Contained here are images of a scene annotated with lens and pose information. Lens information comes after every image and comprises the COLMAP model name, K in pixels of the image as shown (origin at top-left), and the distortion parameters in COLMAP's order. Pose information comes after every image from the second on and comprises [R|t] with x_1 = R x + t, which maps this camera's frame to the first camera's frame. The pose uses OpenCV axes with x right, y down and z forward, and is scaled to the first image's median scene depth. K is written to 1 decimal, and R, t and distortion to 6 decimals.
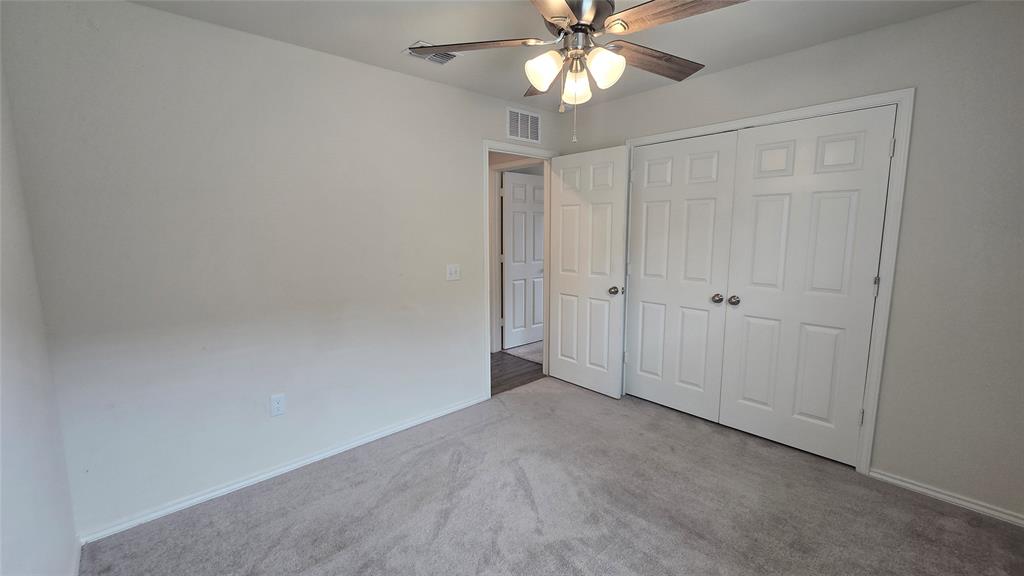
lens RADIAL K [[418.9, 0, 509.7], [0, 418.9, 274.1], [0, 0, 1]] dist [-0.003709, -0.000453]
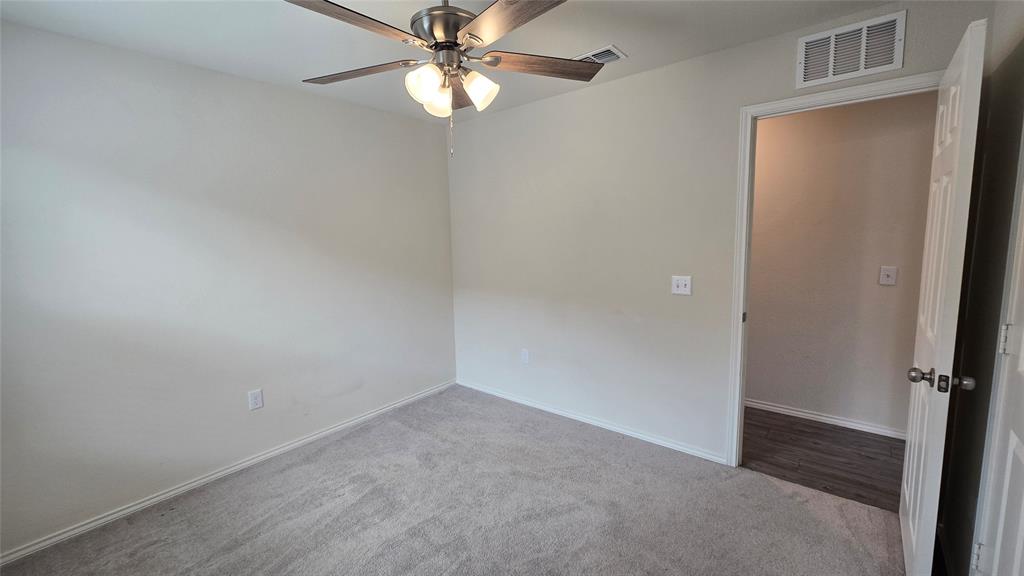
lens RADIAL K [[418.9, 0, 510.4], [0, 418.9, 278.9], [0, 0, 1]] dist [-0.003709, -0.000453]
pose [[0.140813, 0.124410, -0.982188, 0.576170], [-0.087501, 0.989755, 0.112823, -0.073256], [0.986162, 0.070055, 0.150256, 0.491437]]
